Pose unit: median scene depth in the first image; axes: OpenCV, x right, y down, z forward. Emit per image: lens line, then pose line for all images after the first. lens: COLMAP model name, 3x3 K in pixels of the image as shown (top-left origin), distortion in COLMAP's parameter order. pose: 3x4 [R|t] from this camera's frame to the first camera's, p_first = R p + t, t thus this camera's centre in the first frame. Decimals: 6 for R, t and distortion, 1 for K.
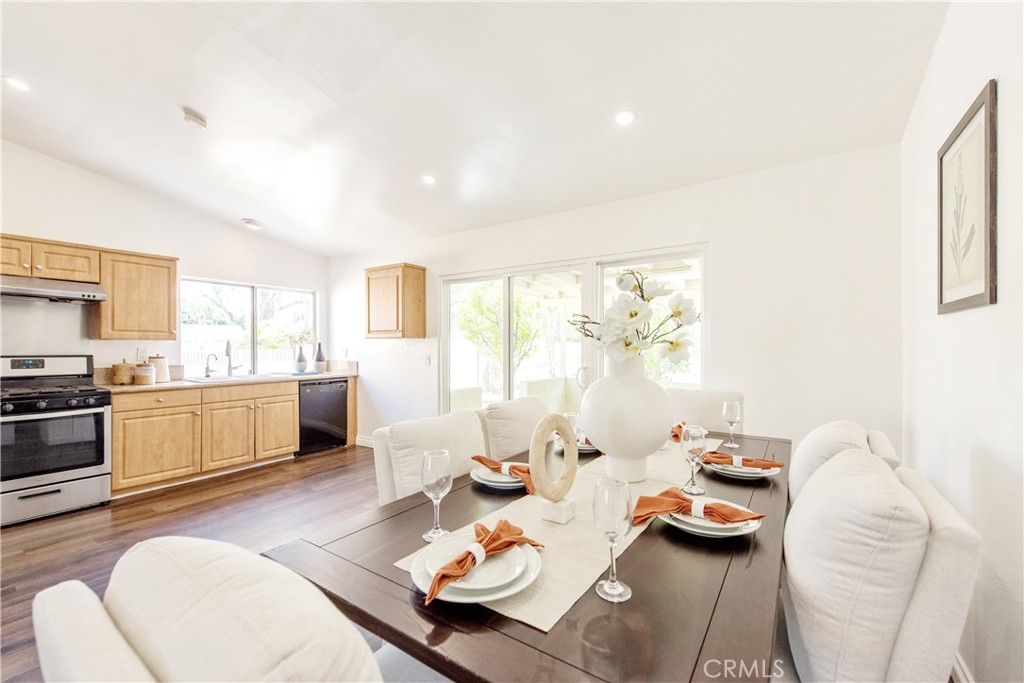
lens RADIAL K [[419.2, 0, 511.9], [0, 419.2, 343.0], [0, 0, 1]] dist [0.009497, -0.002054]
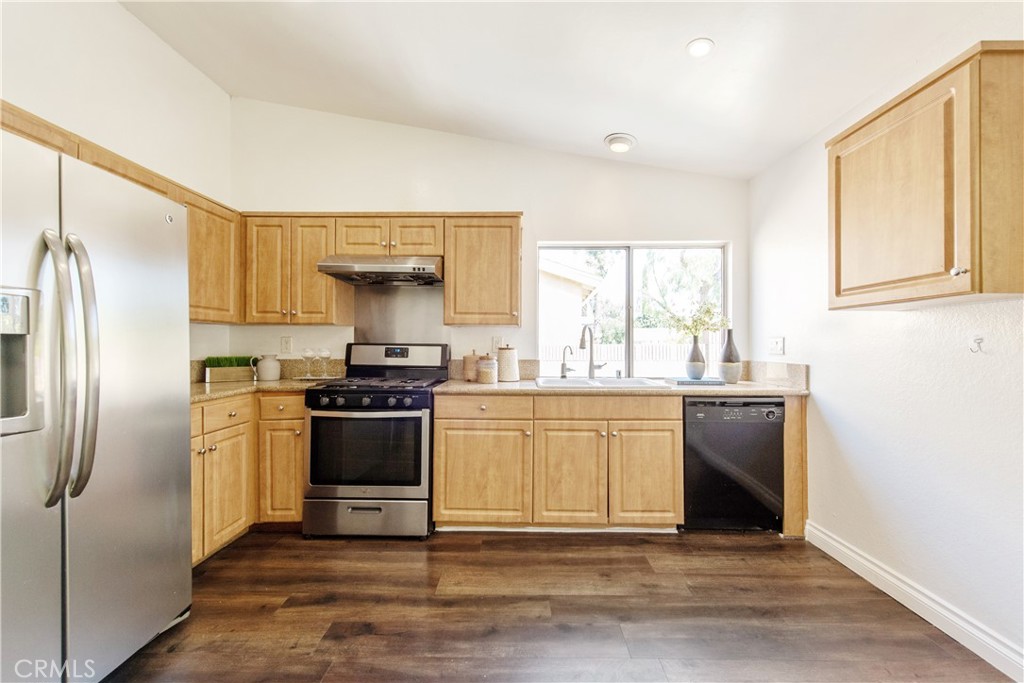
lens RADIAL K [[409.9, 0, 515.9], [0, 409.9, 344.0], [0, 0, 1]] dist [0.010470, -0.001681]
pose [[0.554084, -0.001168, -0.832460, -0.209629], [0.000015, 0.999999, -0.001394, 0.026770], [0.832461, 0.000760, 0.554083, 0.600860]]
